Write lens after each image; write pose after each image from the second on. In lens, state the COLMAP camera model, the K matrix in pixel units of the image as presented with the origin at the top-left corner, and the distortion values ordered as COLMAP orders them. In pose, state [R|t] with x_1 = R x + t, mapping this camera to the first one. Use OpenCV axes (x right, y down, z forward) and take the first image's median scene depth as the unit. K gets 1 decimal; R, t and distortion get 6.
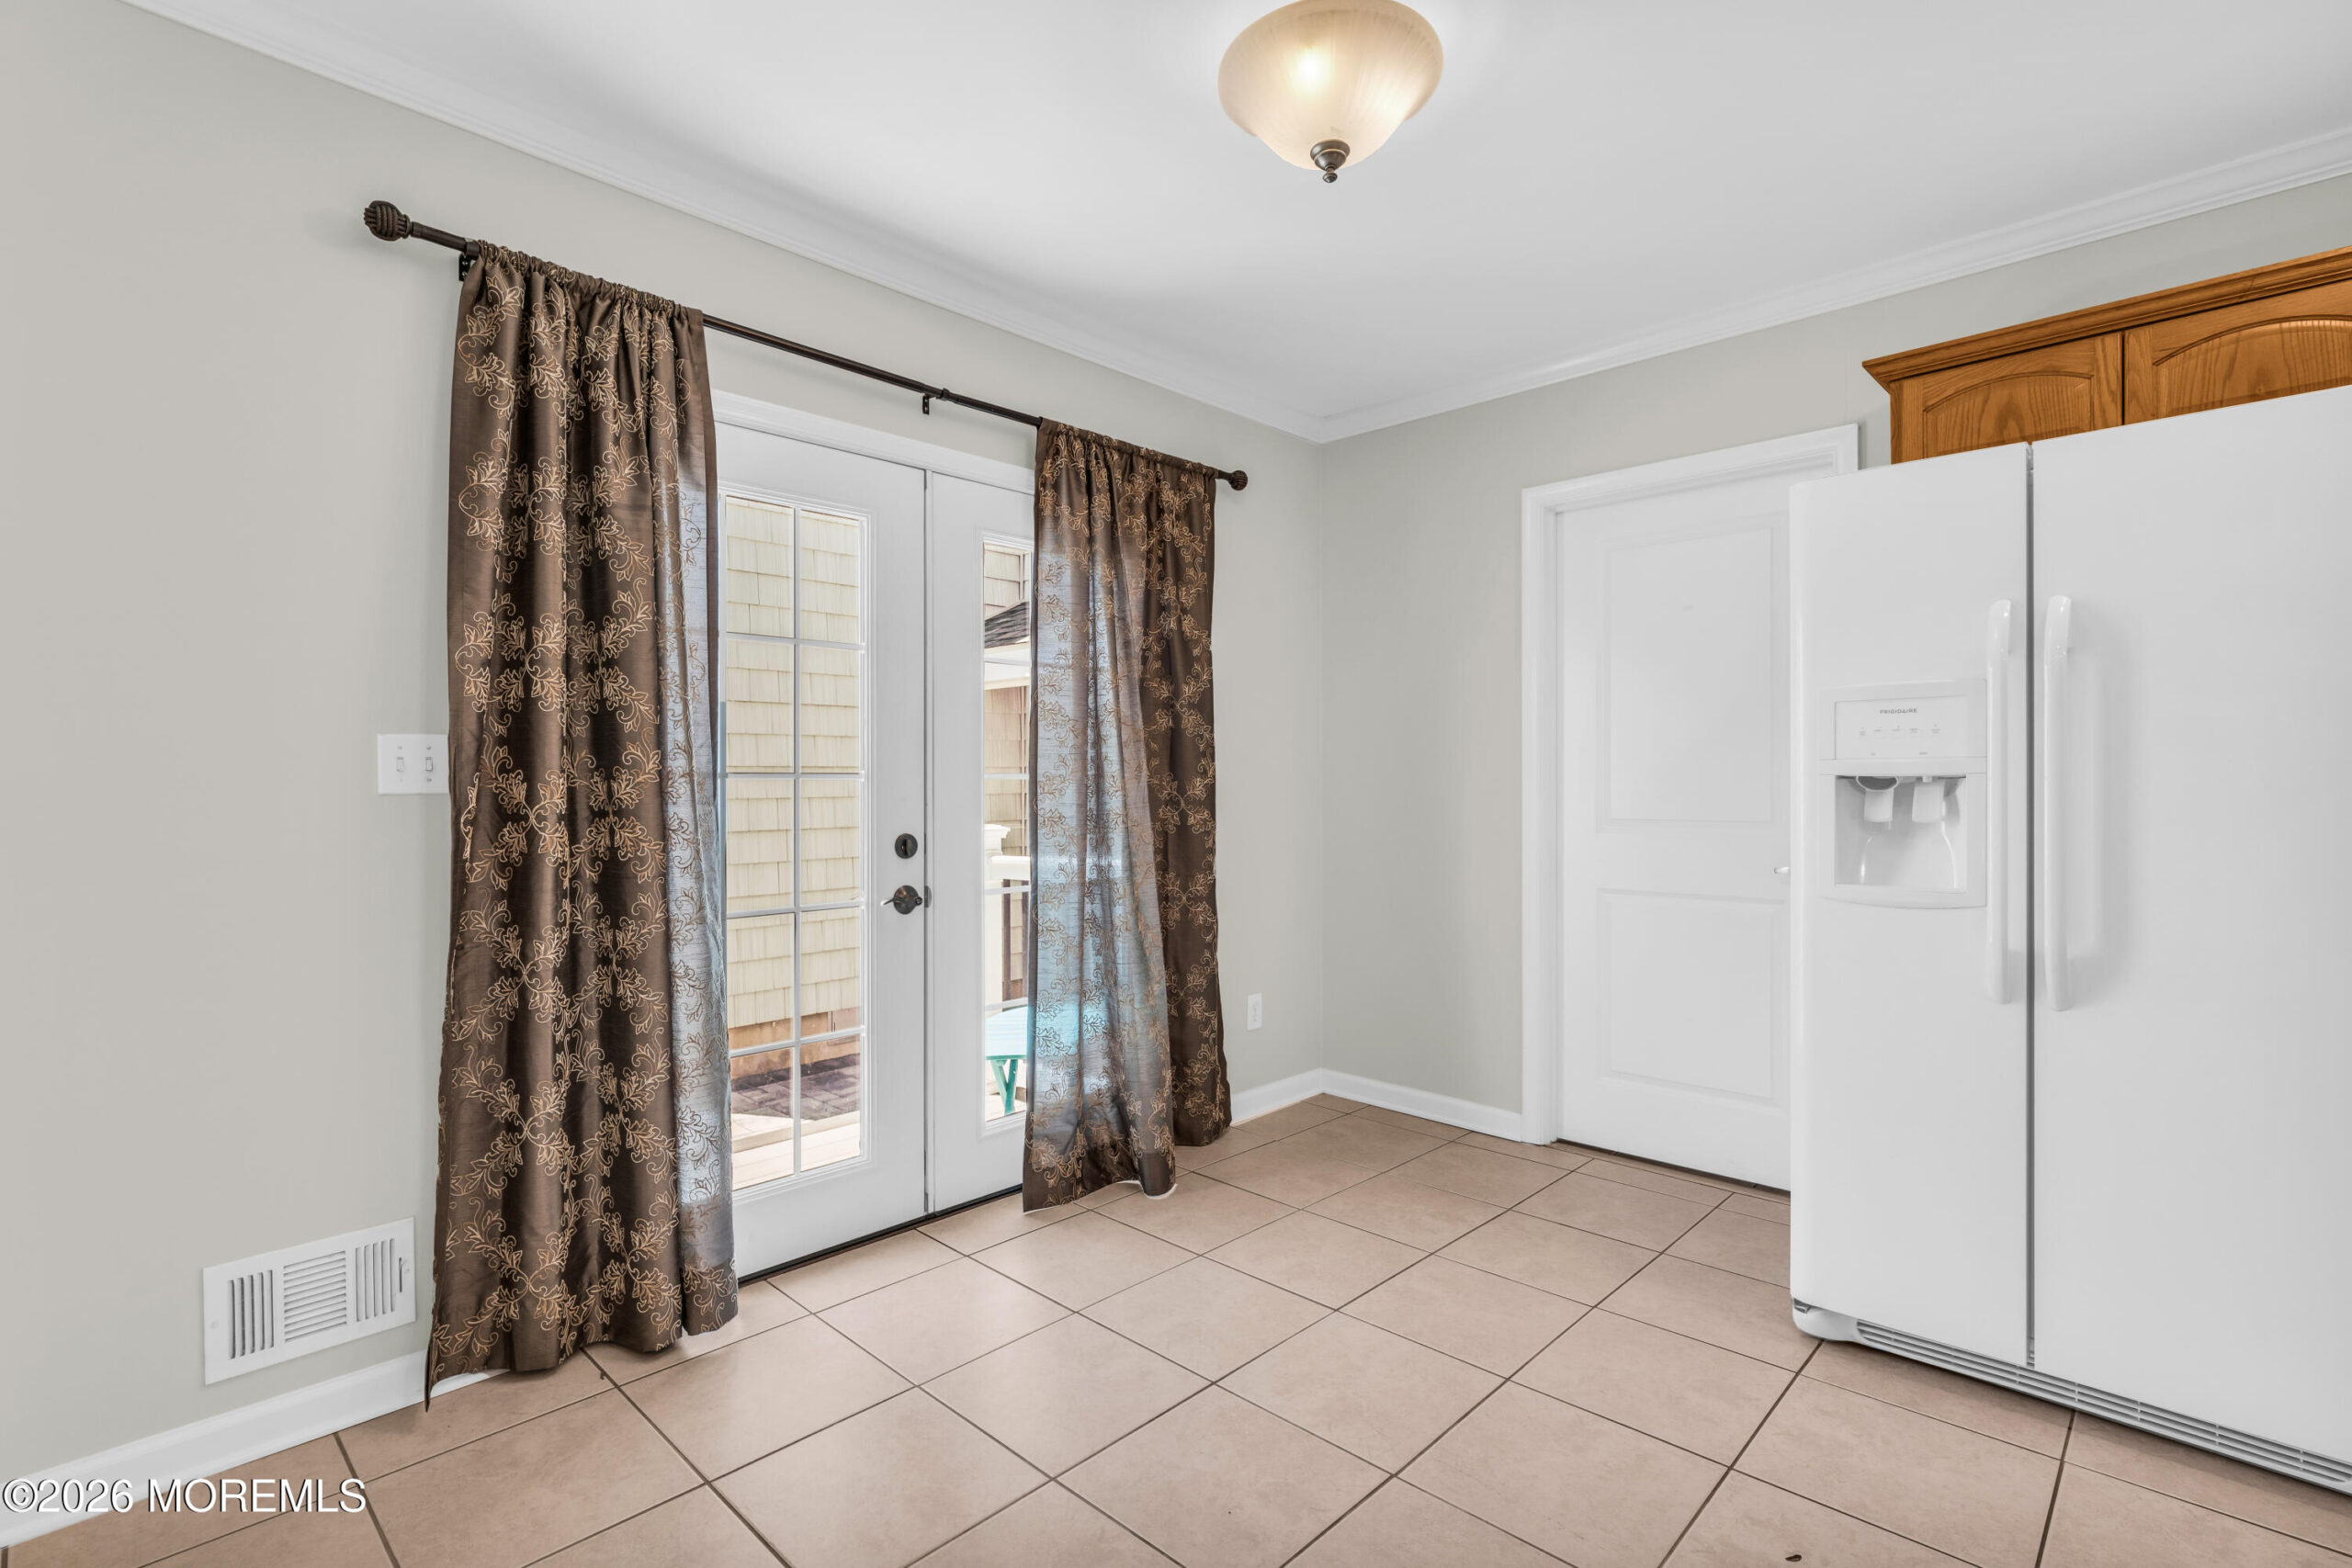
lens RADIAL K [[1091.2, 0, 1201.9], [0, 1091.2, 787.2], [0, 0, 1]] dist [-0.004451, -0.000716]
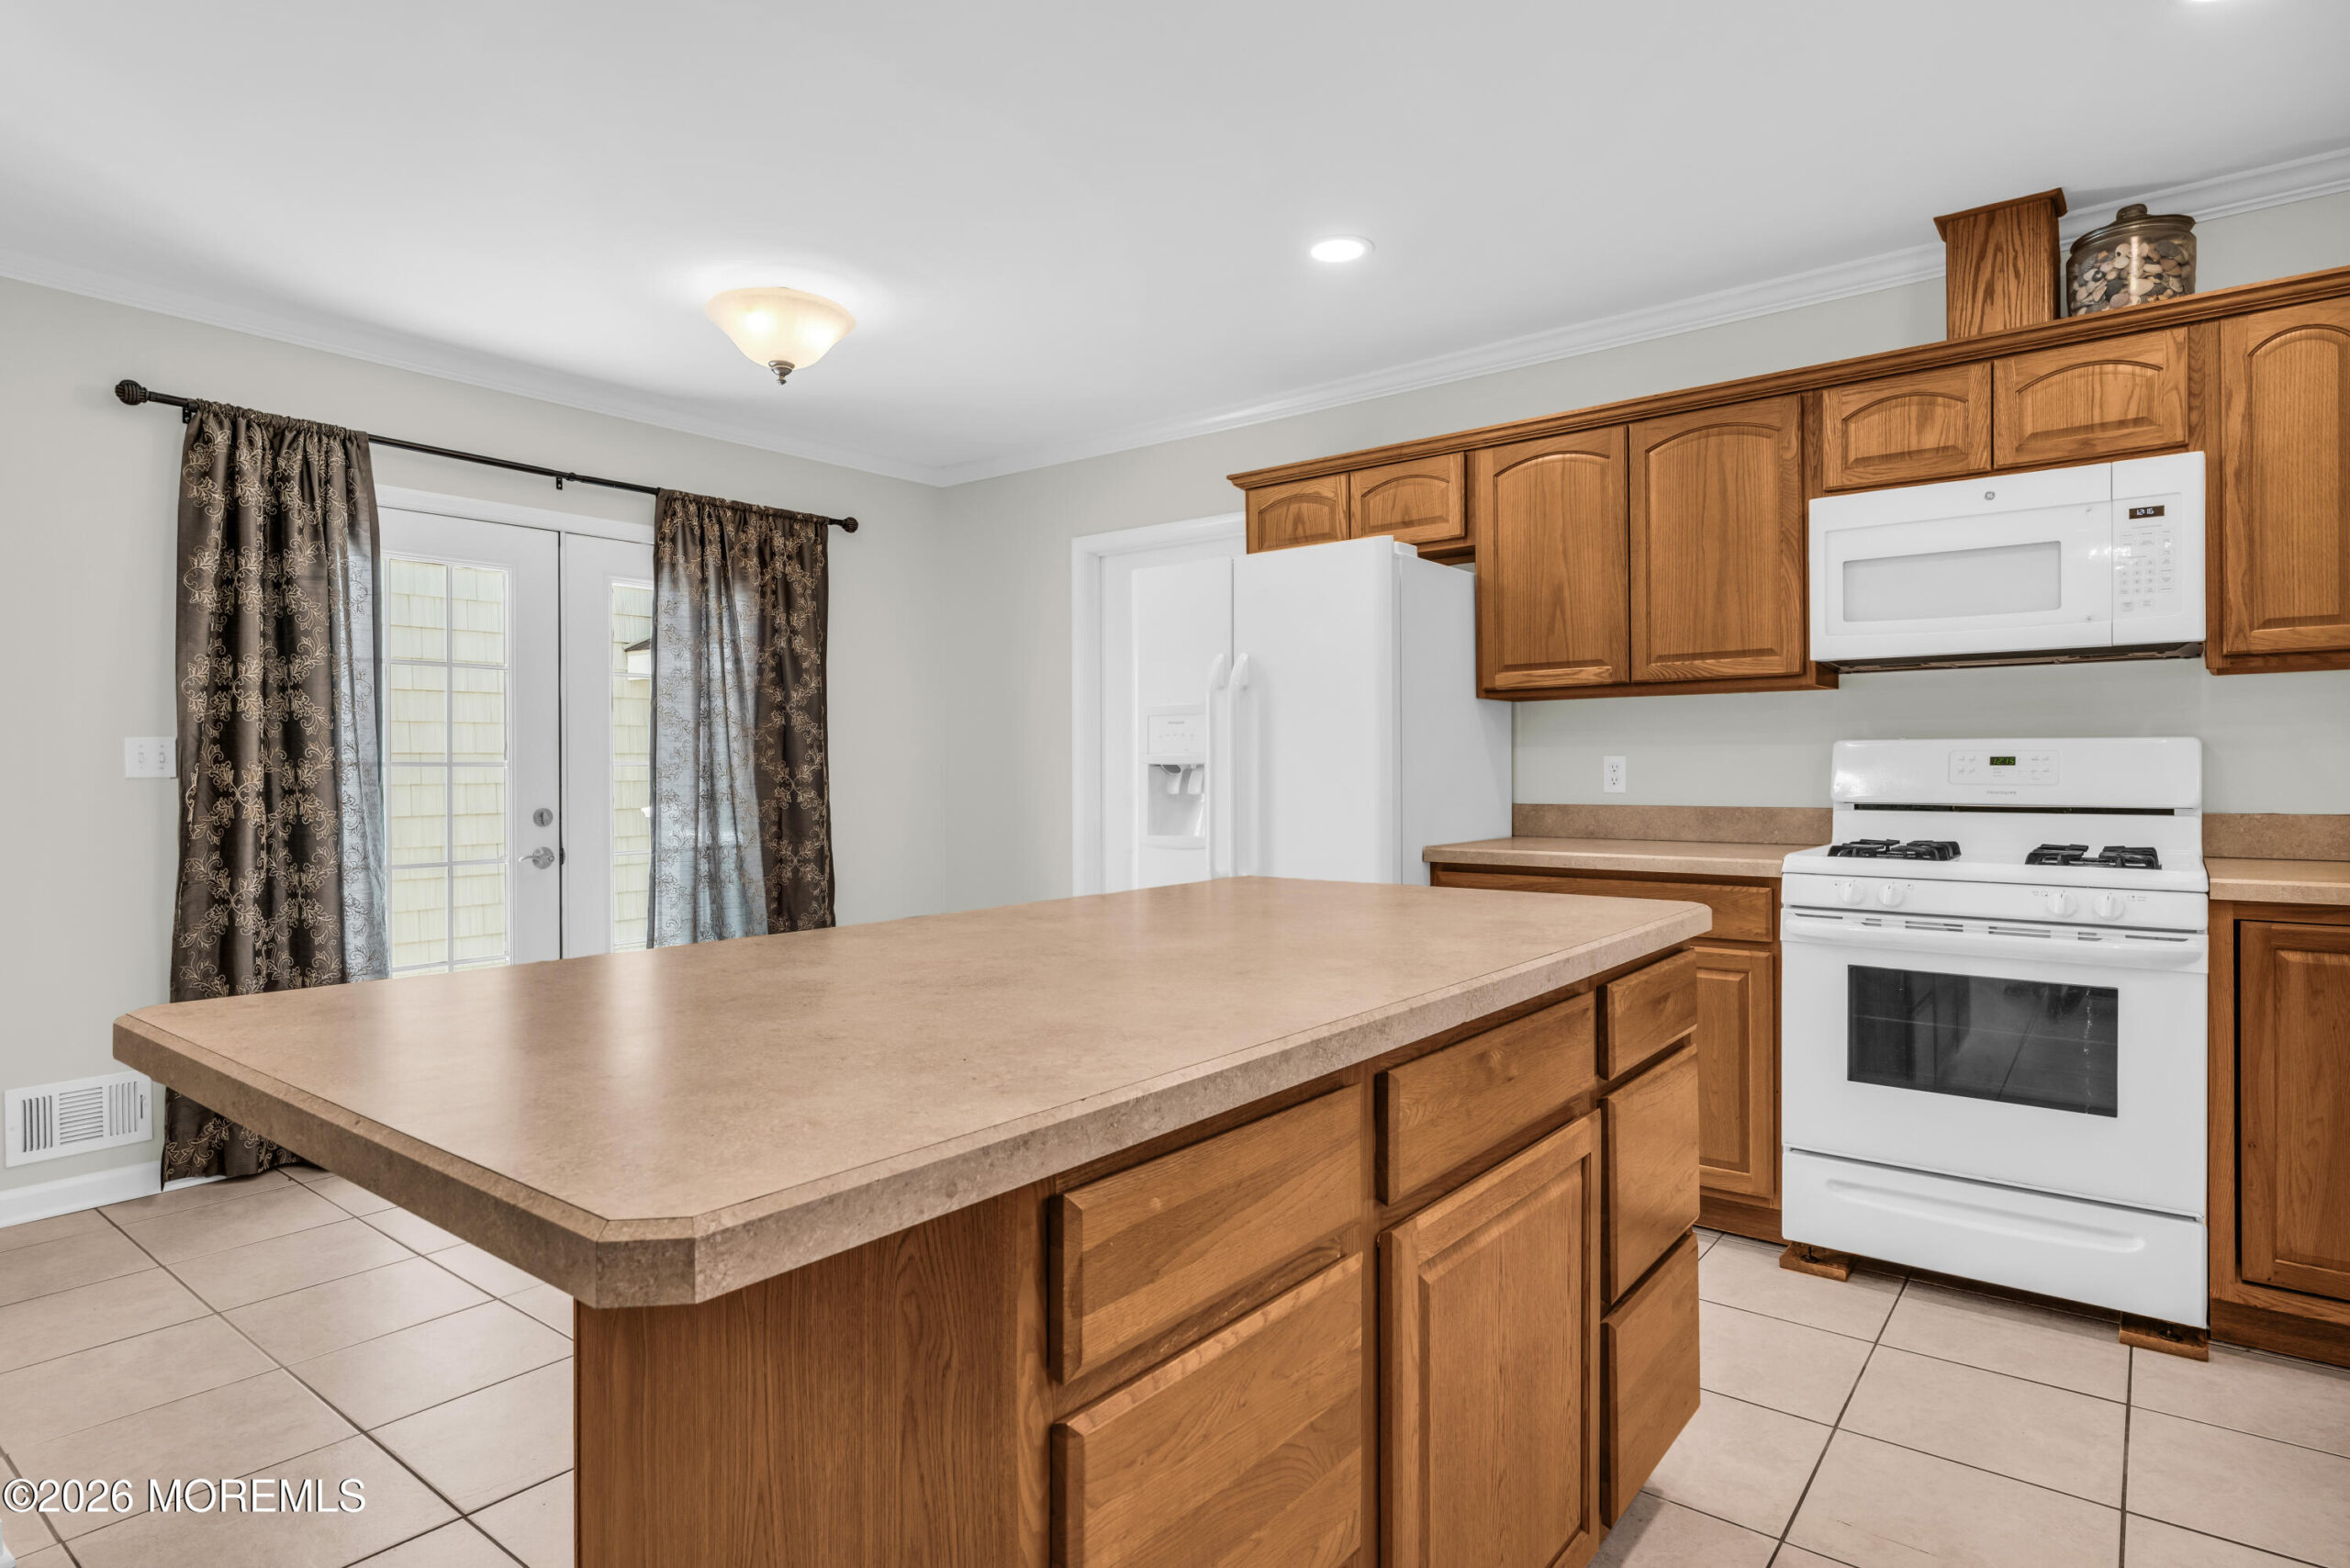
lens RADIAL K [[1240.3, 0, 1190.3], [0, 1240.3, 772.6], [0, 0, 1]] dist [-0.003054, -0.000340]
pose [[0.995431, -0.001533, 0.095473, 0.468807], [0.001509, 0.999999, 0.000321, 0.000713], [-0.095474, -0.000175, 0.995432, -0.728488]]
